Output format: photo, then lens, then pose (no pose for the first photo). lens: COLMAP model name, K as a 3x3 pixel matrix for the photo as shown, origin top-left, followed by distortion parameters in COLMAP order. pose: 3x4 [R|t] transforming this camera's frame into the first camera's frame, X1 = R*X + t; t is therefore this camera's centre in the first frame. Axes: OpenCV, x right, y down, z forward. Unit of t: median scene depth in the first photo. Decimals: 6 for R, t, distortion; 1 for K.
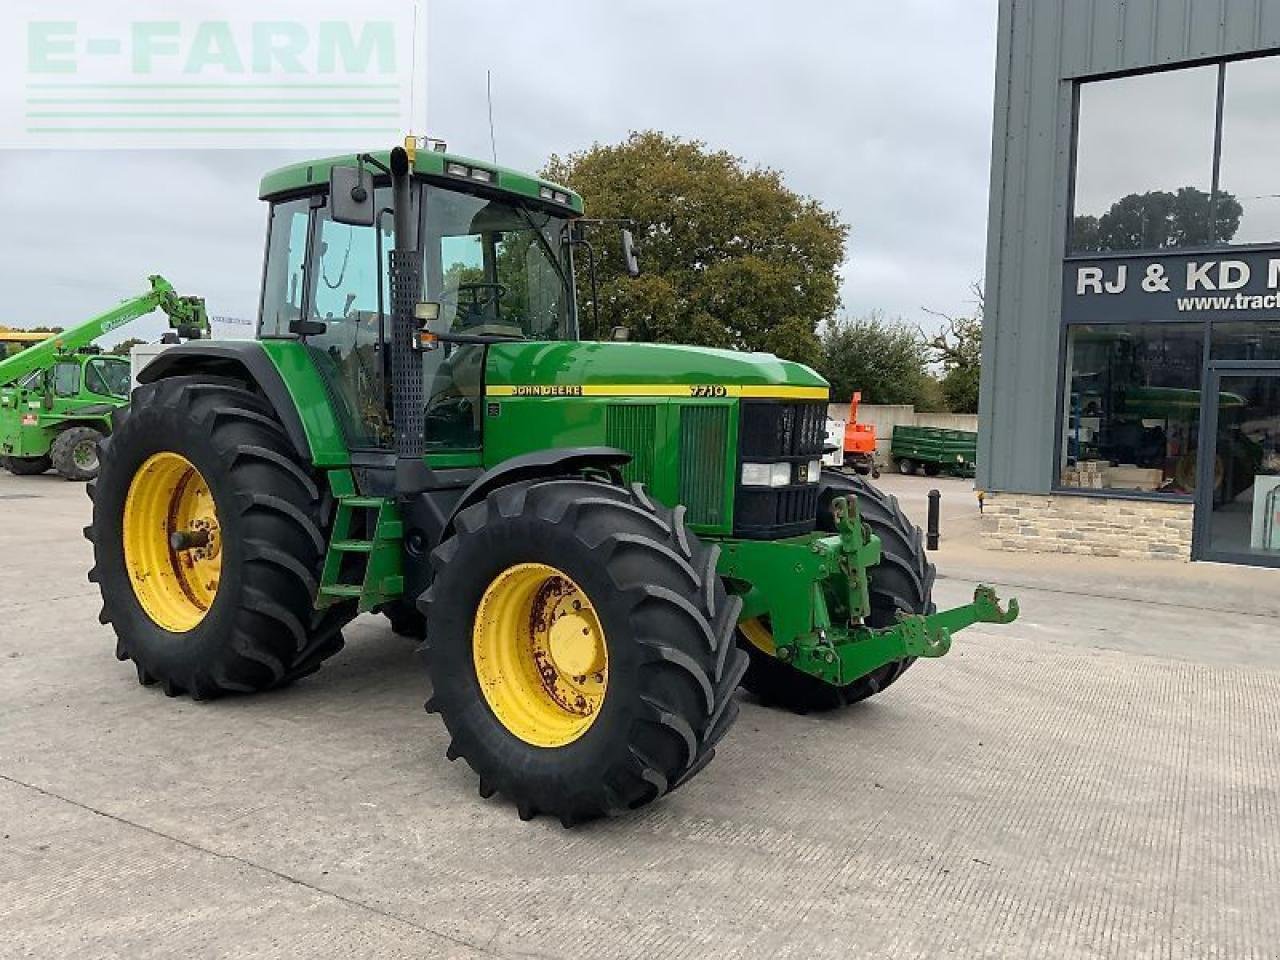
lens RADIAL K [[1055.8, 0, 645.2], [0, 1055.8, 458.1], [0, 0, 1]] dist [0.101683, -0.181221]
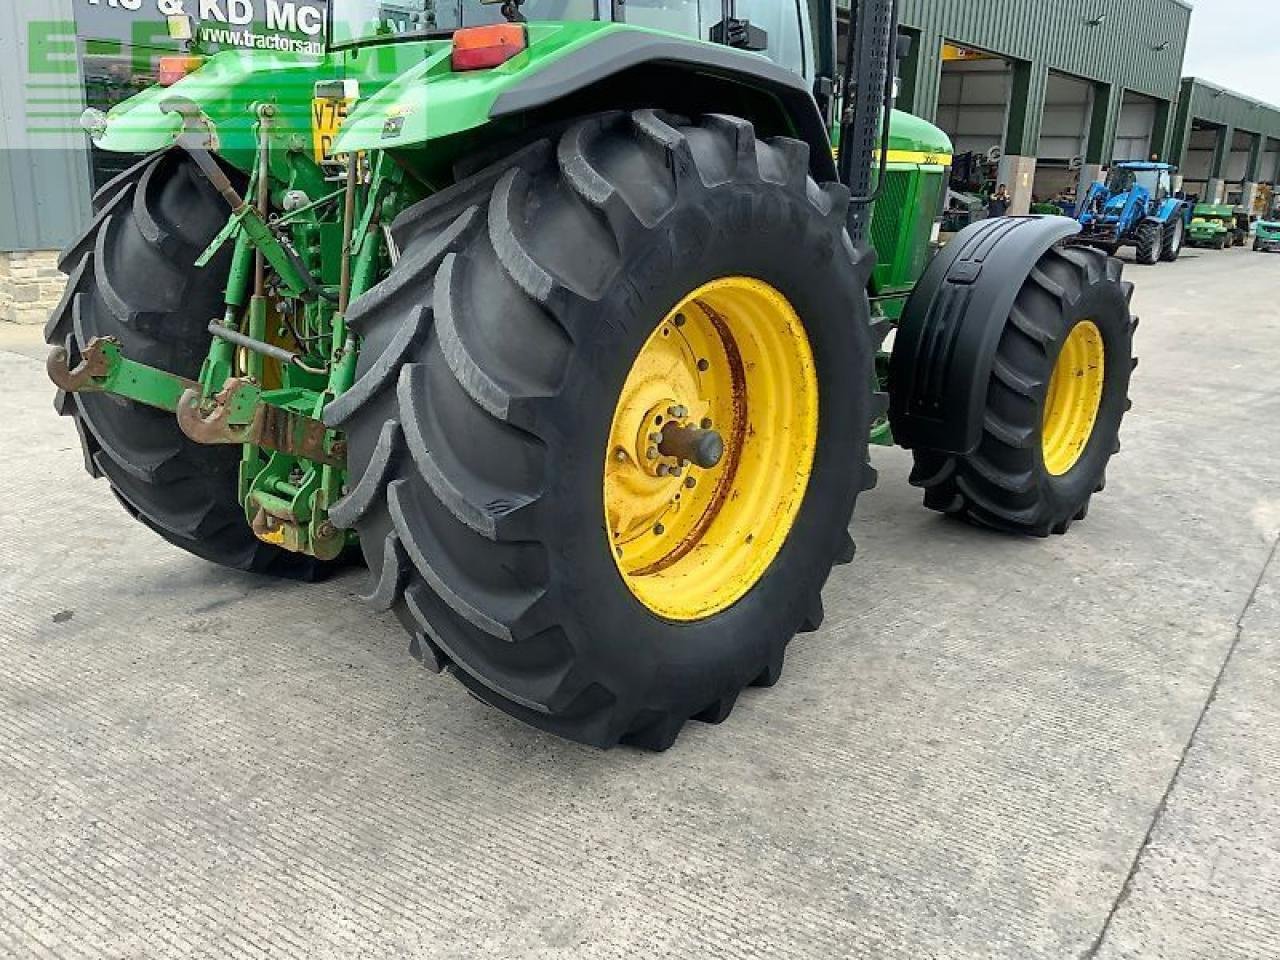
lens RADIAL K [[1055.8, 0, 645.2], [0, 1055.8, 458.1], [0, 0, 1]] dist [0.101683, -0.181221]
pose [[0.086722, -0.274434, 0.957687, -0.493662], [0.019406, 0.961592, 0.273796, -0.033041], [-0.996043, -0.005159, 0.088717, 0.519367]]
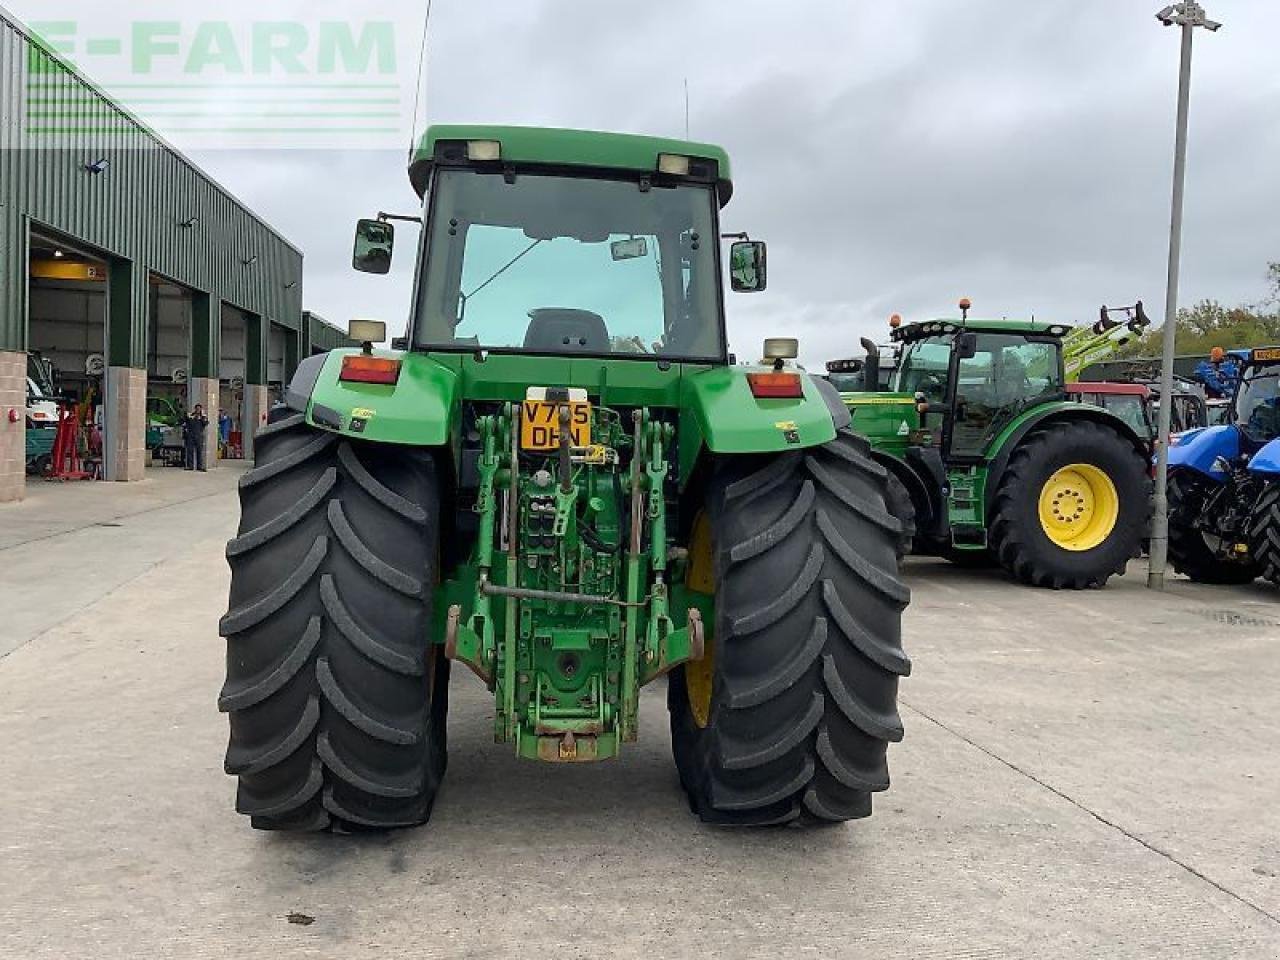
lens RADIAL K [[1045.1, 0, 639.8], [0, 1045.1, 486.6], [0, 0, 1]] dist [0.087667, -0.164969]
pose [[-0.678166, -0.094219, 0.728844, -0.485468], [-0.012131, 0.993048, 0.117086, -0.062590], [-0.734809, 0.070562, -0.674594, 0.868049]]
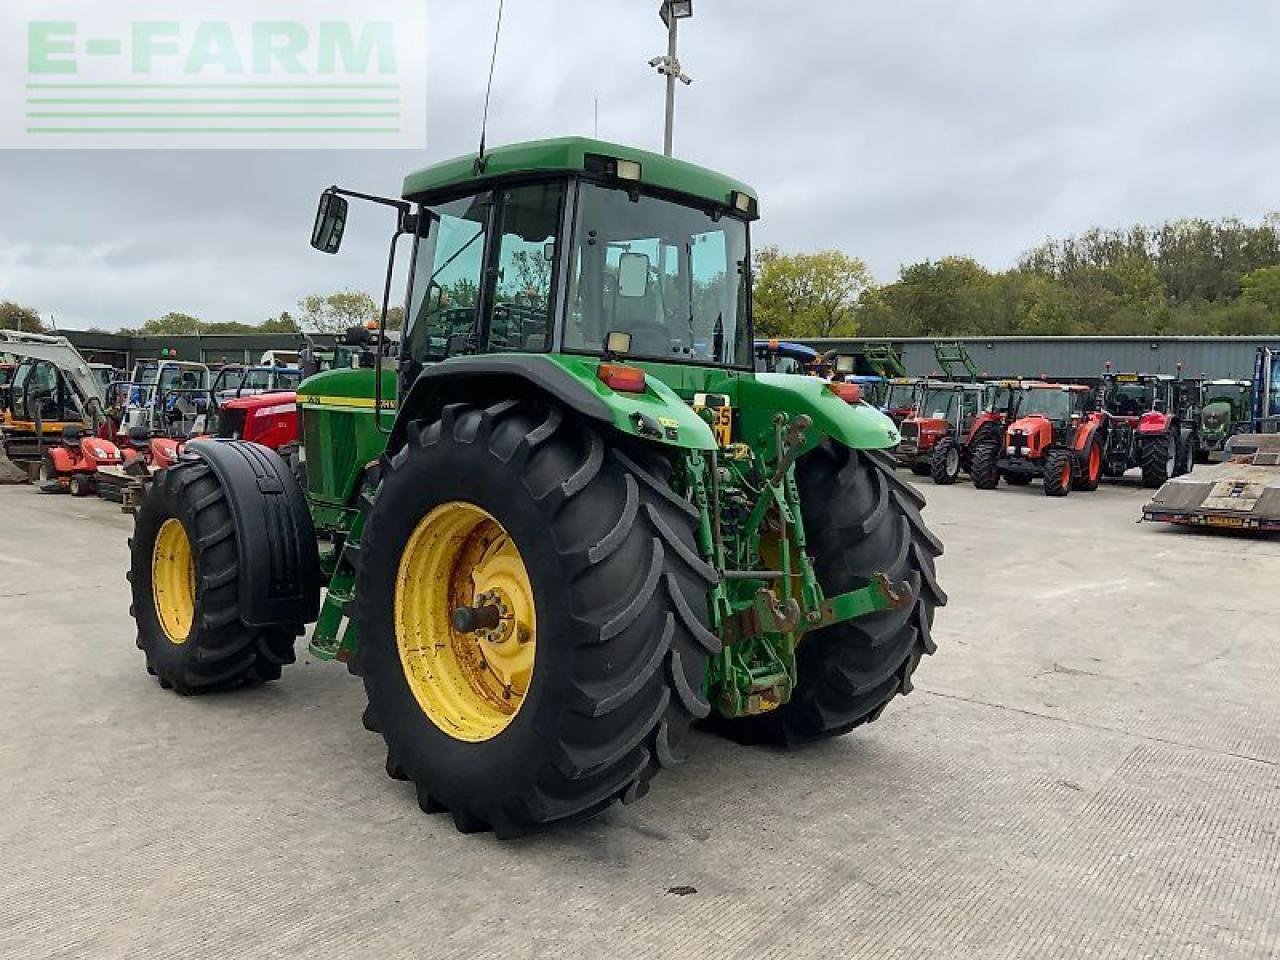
lens RADIAL K [[1045.1, 0, 639.8], [0, 1045.1, 486.6], [0, 0, 1]] dist [0.087667, -0.164969]
pose [[-0.987065, -0.075788, 0.141279, -0.219266], [-0.057722, 0.990112, 0.127854, -0.069081], [-0.149572, 0.118045, -0.981679, 1.065092]]
